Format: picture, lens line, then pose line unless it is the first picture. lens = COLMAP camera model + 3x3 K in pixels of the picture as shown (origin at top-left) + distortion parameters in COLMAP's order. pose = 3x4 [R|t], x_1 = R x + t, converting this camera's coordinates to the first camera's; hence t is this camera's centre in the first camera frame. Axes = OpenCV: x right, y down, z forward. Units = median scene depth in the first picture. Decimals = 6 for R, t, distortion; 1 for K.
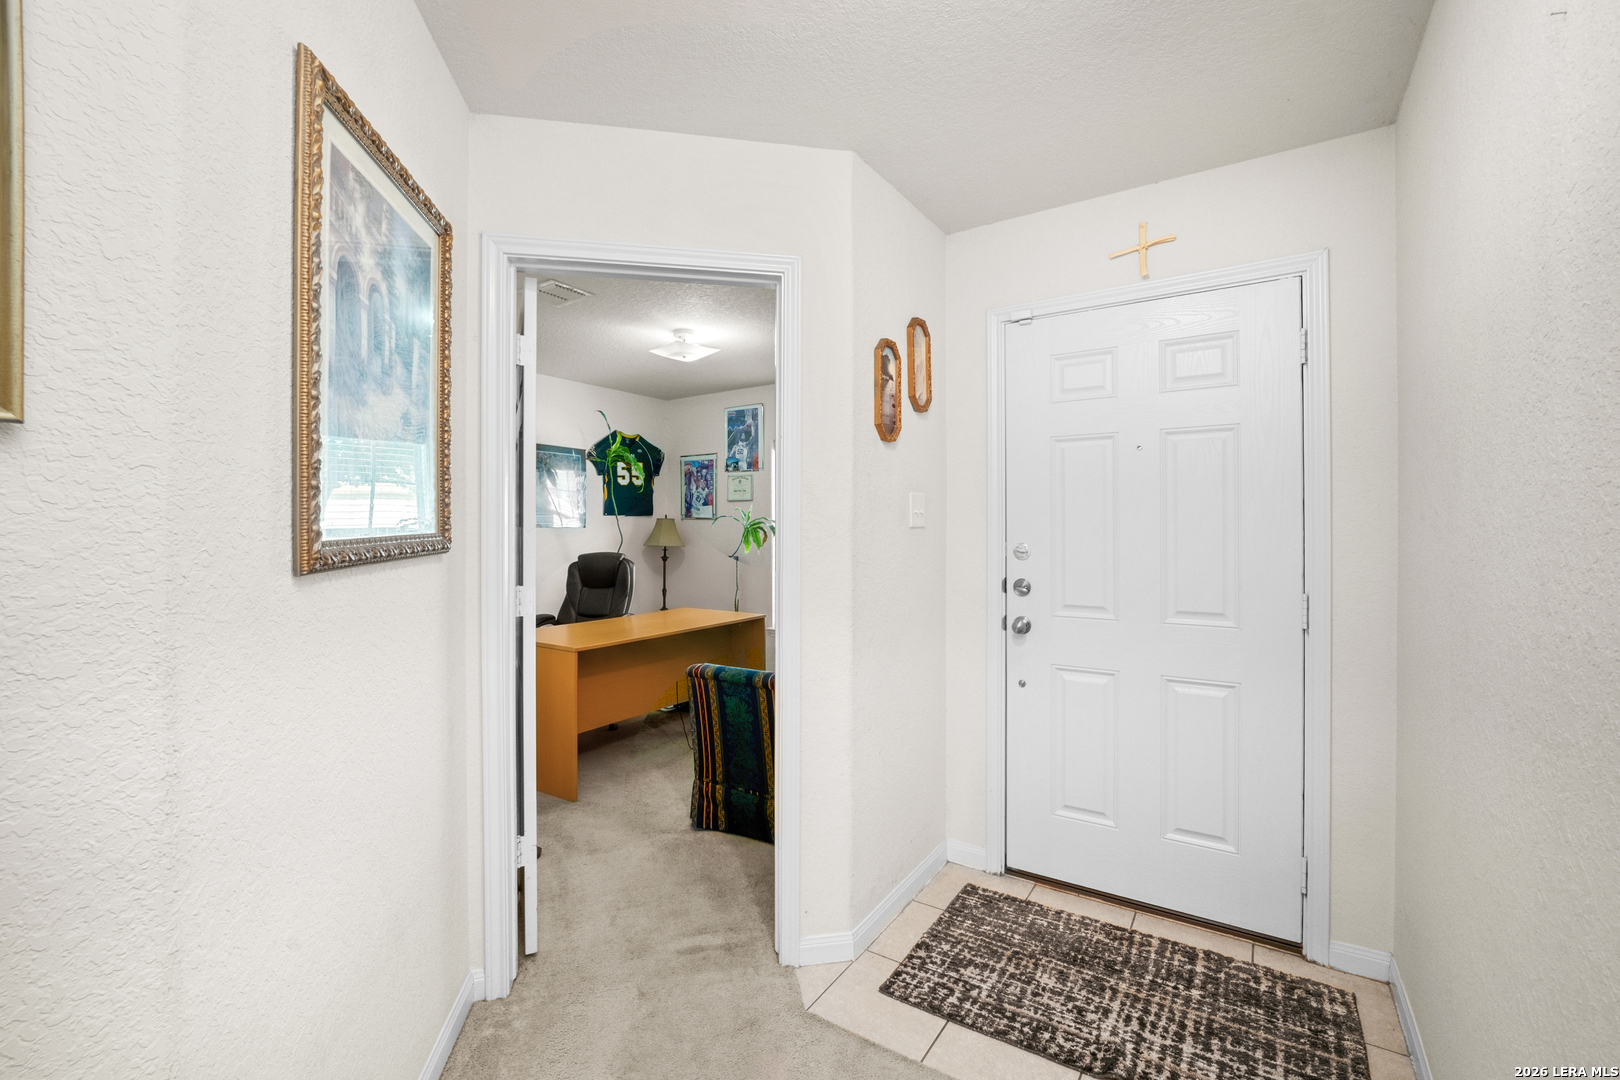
lens RADIAL K [[690.8, 0, 810.0], [0, 690.8, 540.0], [0, 0, 1]] dist [-0.000669, 0.006591]
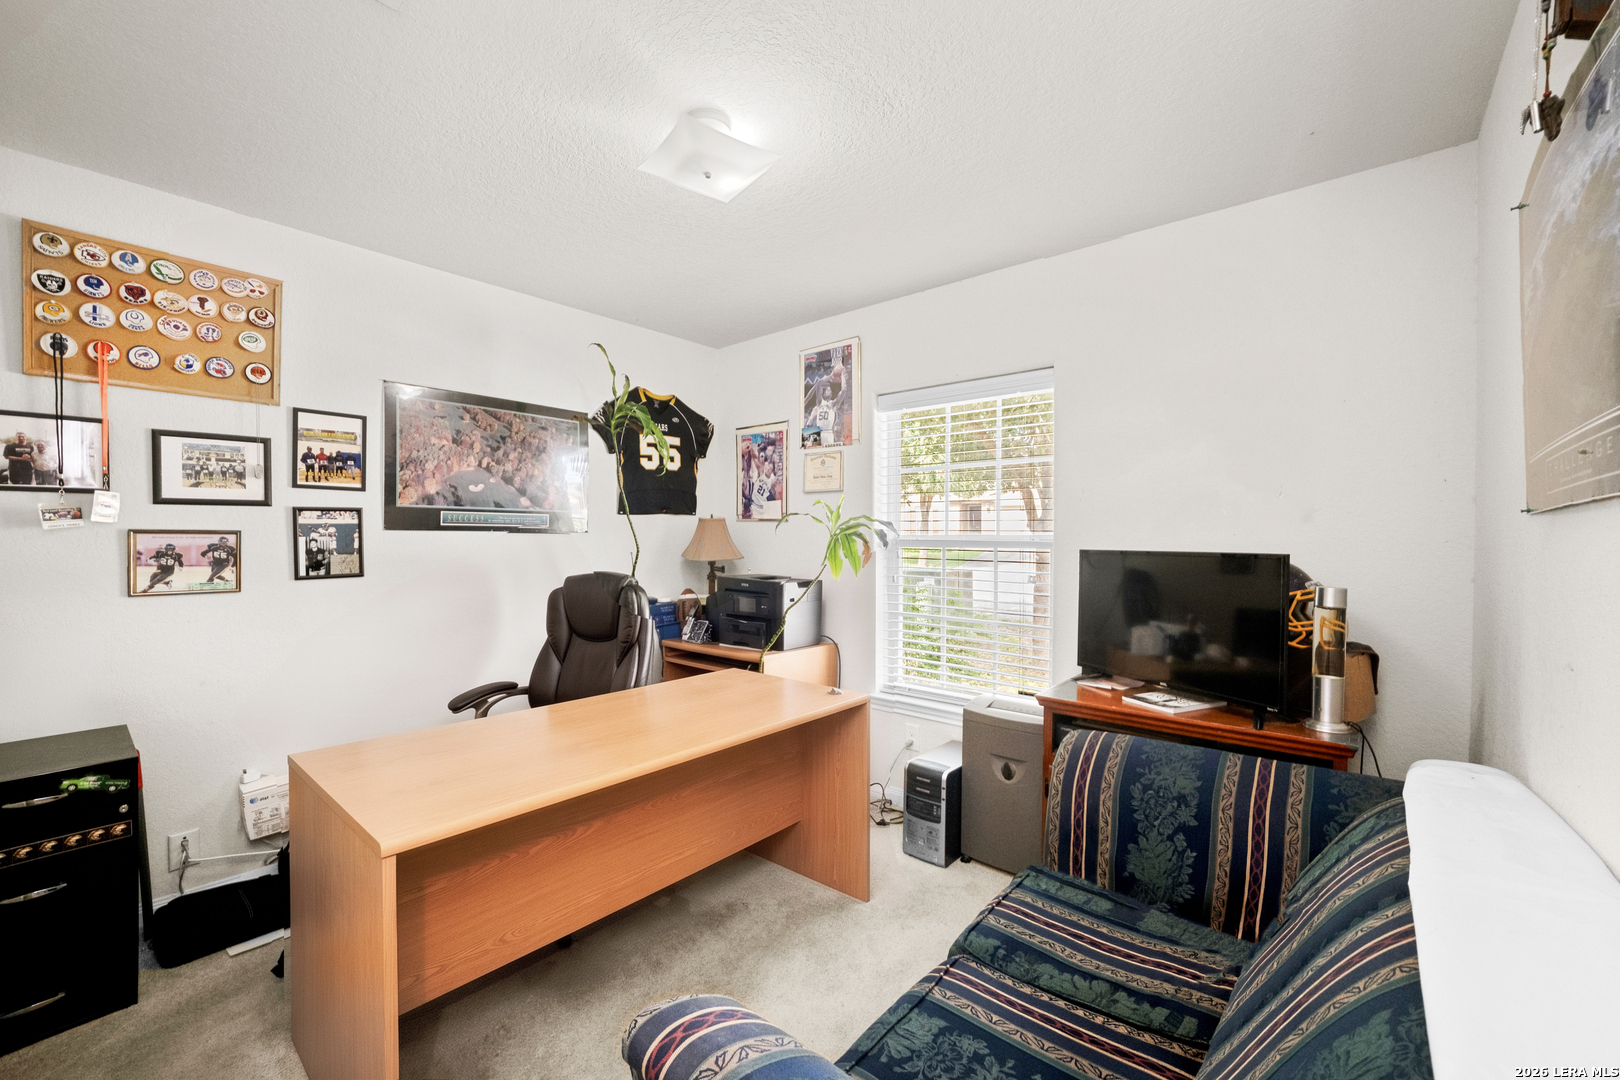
lens RADIAL K [[645.2, 0, 810.0], [0, 645.2, 540.0], [0, 0, 1]] dist [-0.000093, 0.000148]
pose [[0.992884, 0.004393, -0.119002, -0.041061], [-0.005271, 0.999961, -0.007068, -0.007727], [0.118966, 0.007645, 0.992869, 0.398049]]
